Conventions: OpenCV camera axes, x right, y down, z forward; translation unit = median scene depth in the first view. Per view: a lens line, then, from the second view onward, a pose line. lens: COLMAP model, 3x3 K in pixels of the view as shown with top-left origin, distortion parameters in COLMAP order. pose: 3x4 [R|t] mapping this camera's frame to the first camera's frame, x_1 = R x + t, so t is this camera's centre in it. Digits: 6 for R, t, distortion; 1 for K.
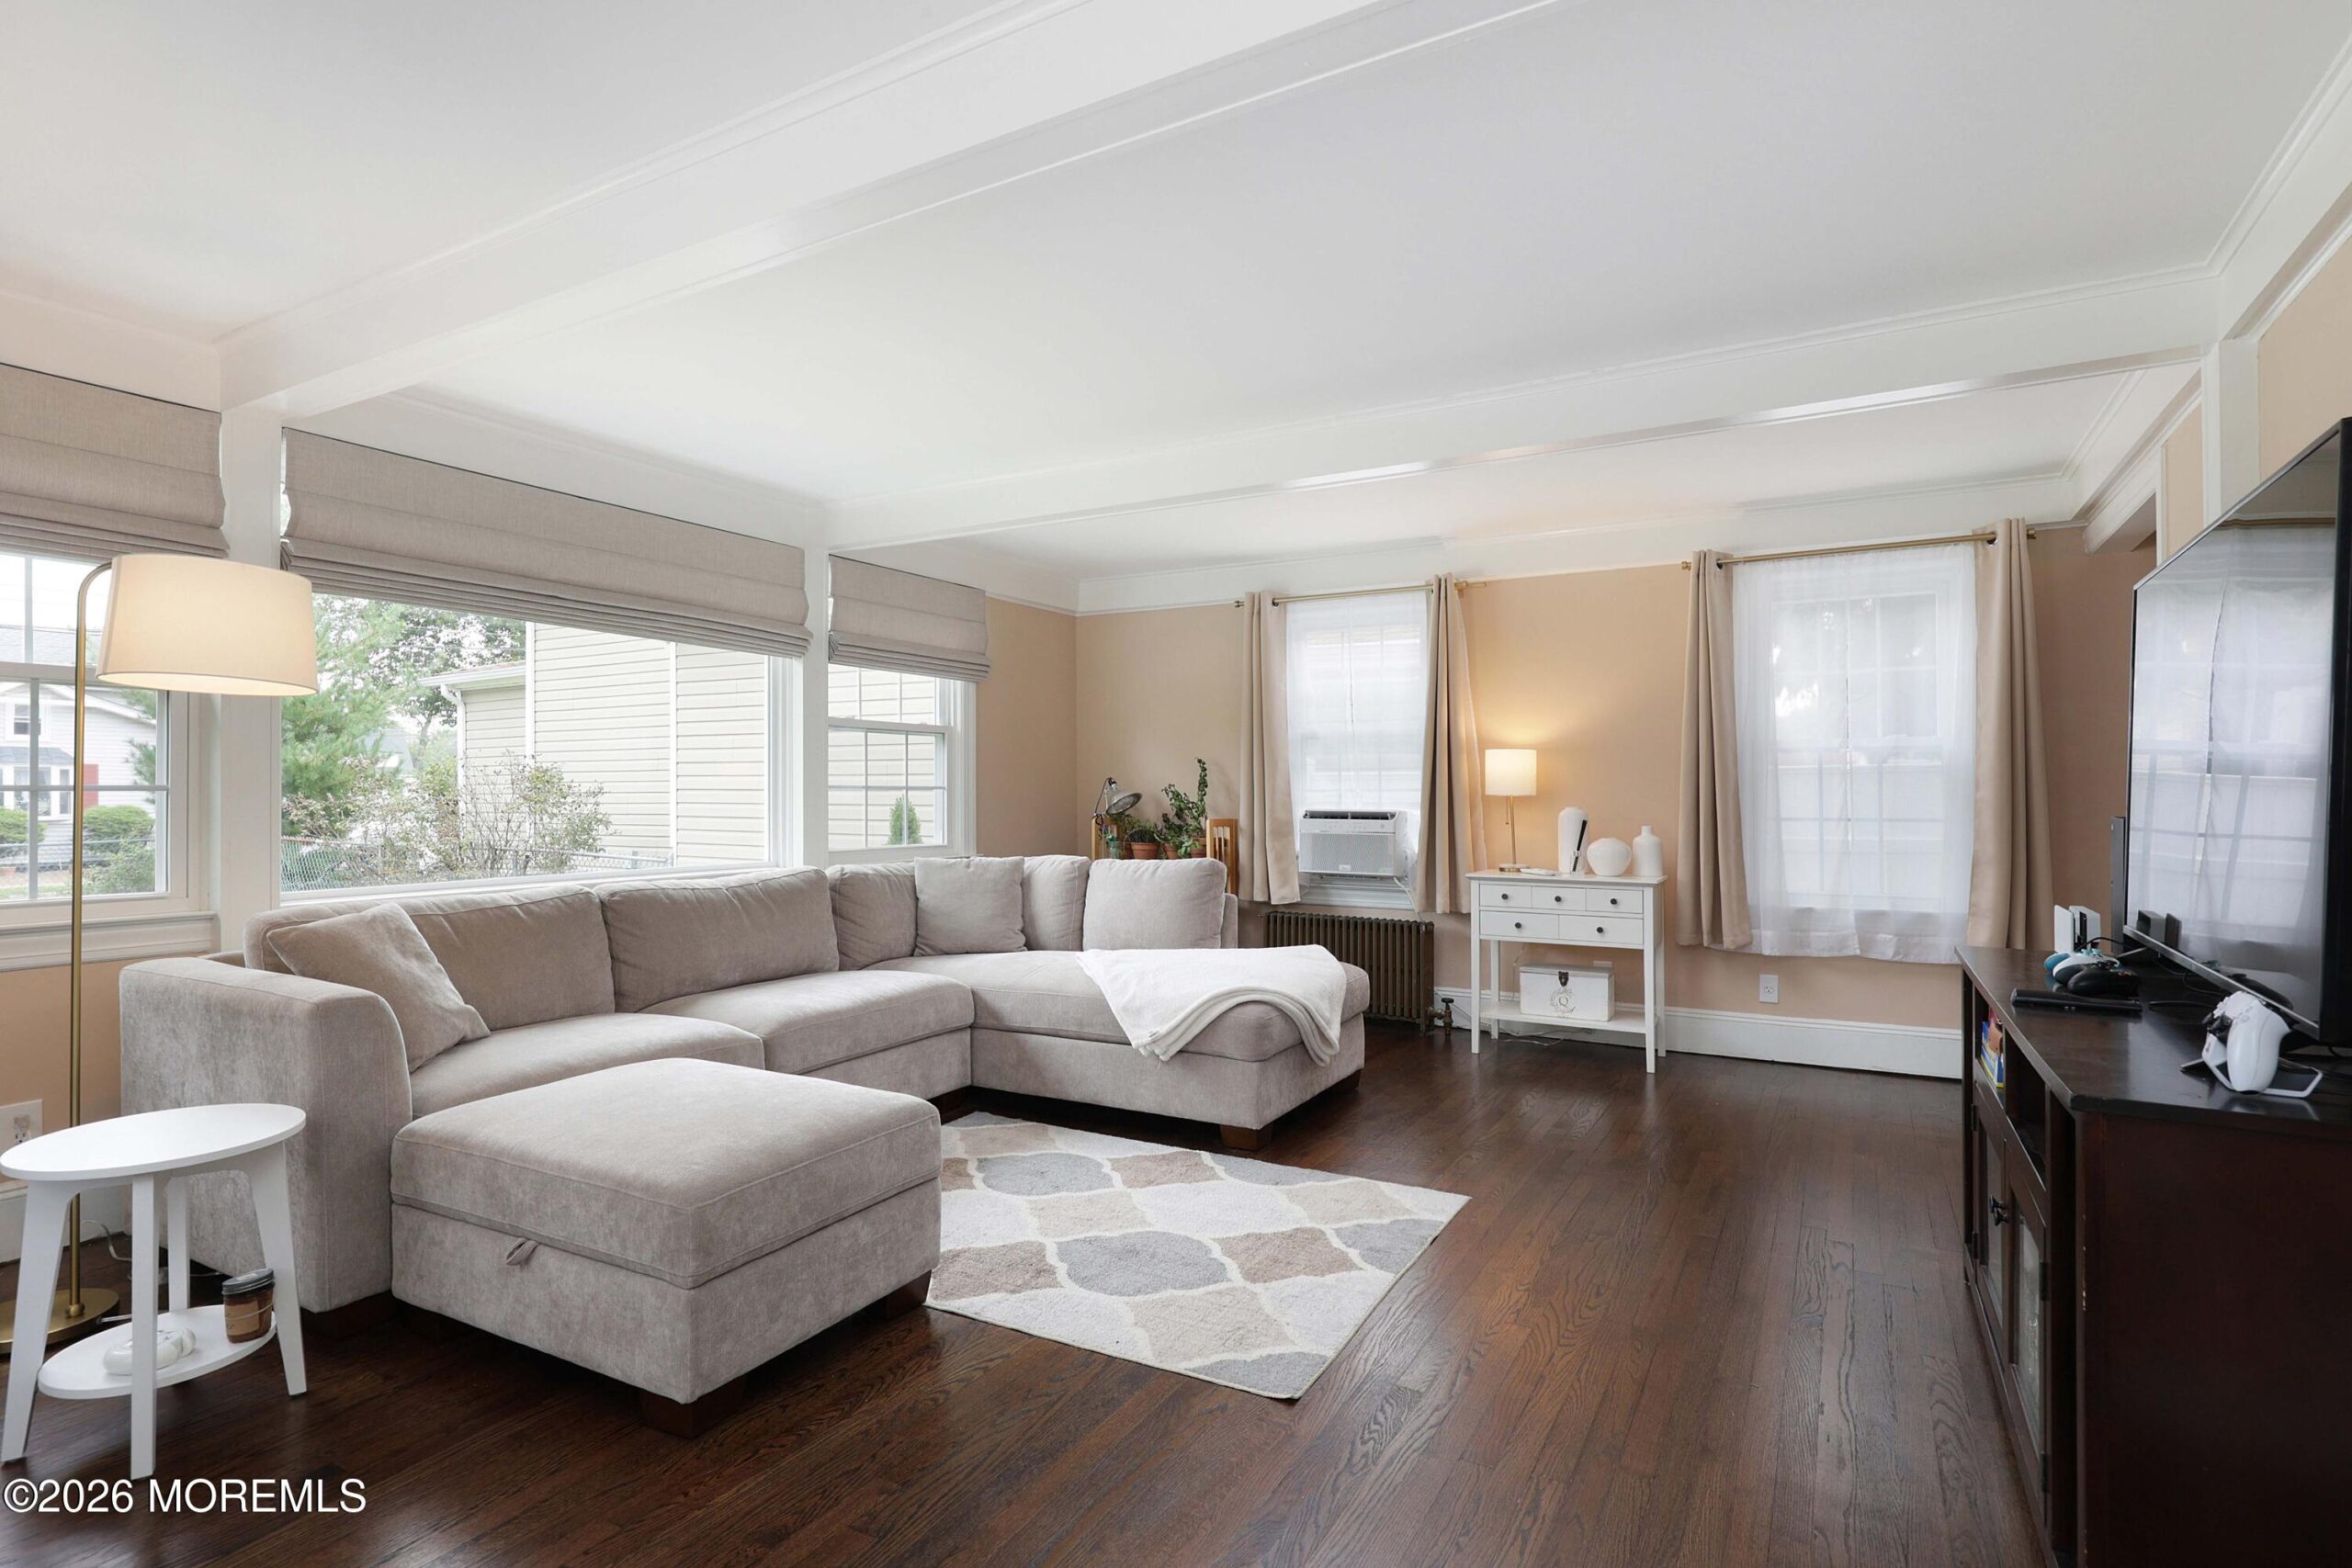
lens RADIAL K [[1159.6, 0, 1163.3], [0, 1159.6, 766.2], [0, 0, 1]] dist [-0.001360, 0.000166]
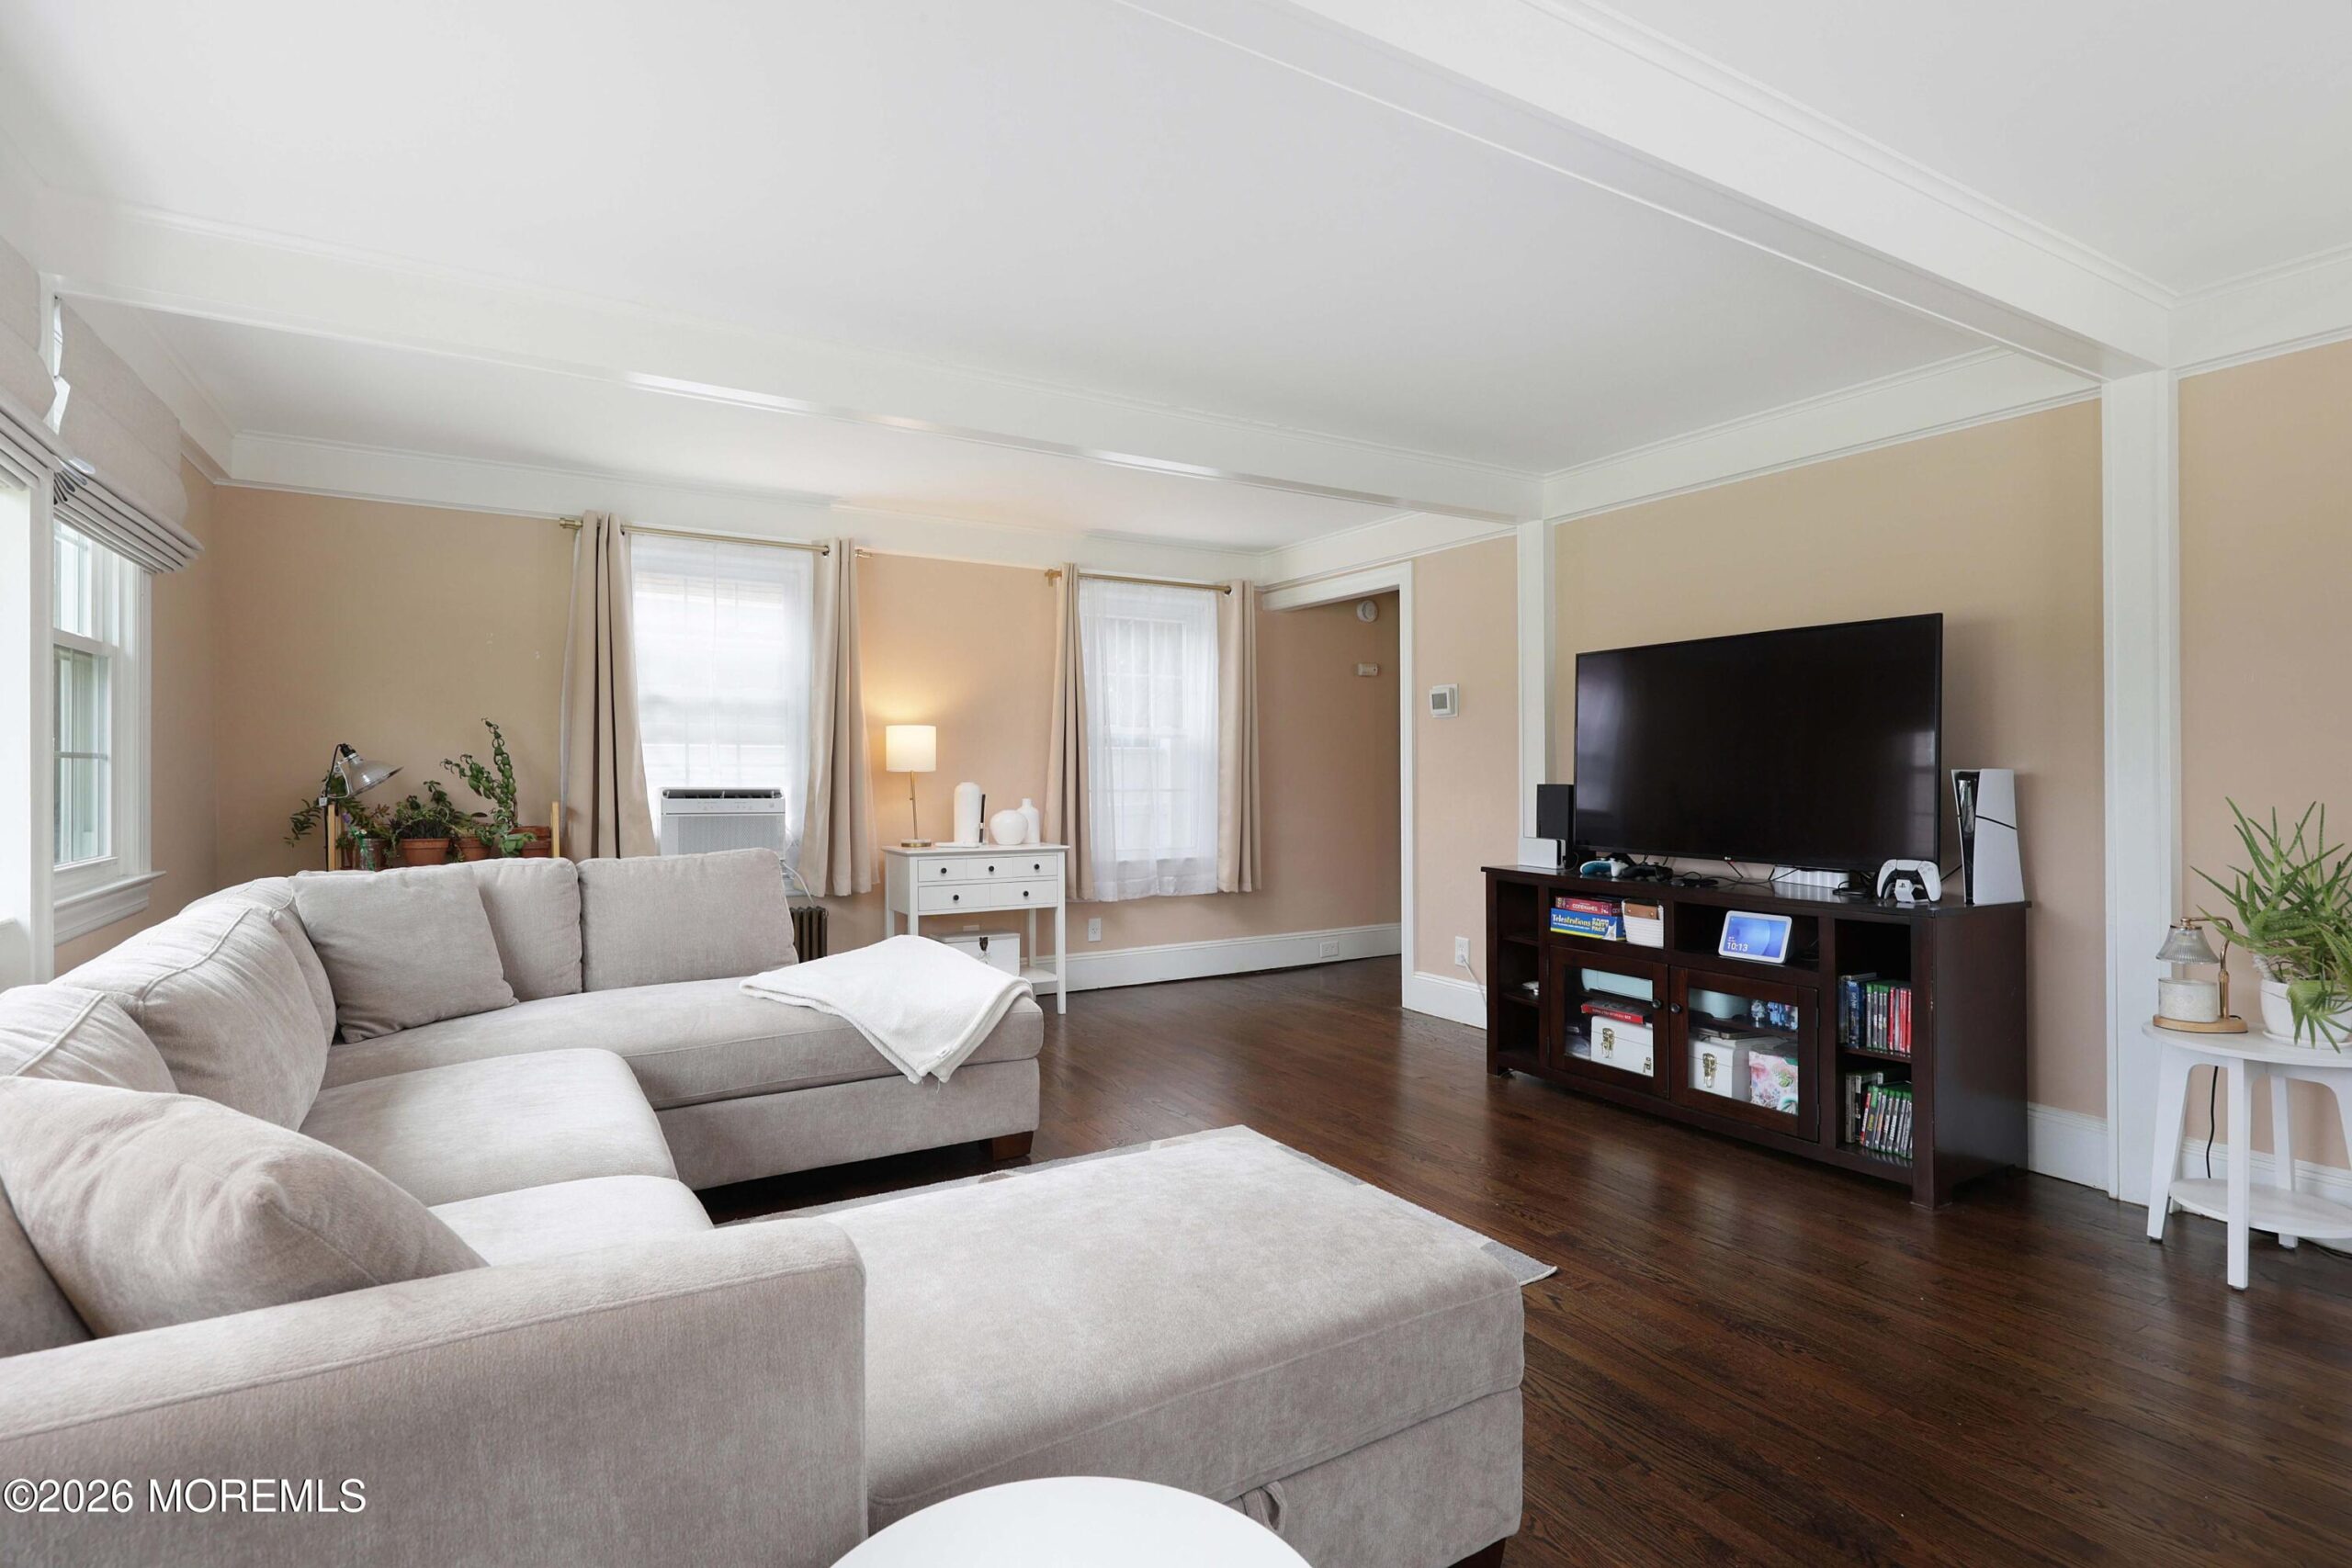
lens RADIAL K [[1159.6, 0, 1163.3], [0, 1159.6, 766.2], [0, 0, 1]] dist [-0.001360, 0.000166]
pose [[0.488403, 0.004259, 0.872608, -0.529314], [-0.024086, 0.999673, 0.008601, 0.007553], [-0.872286, -0.025218, 0.488346, 0.355888]]
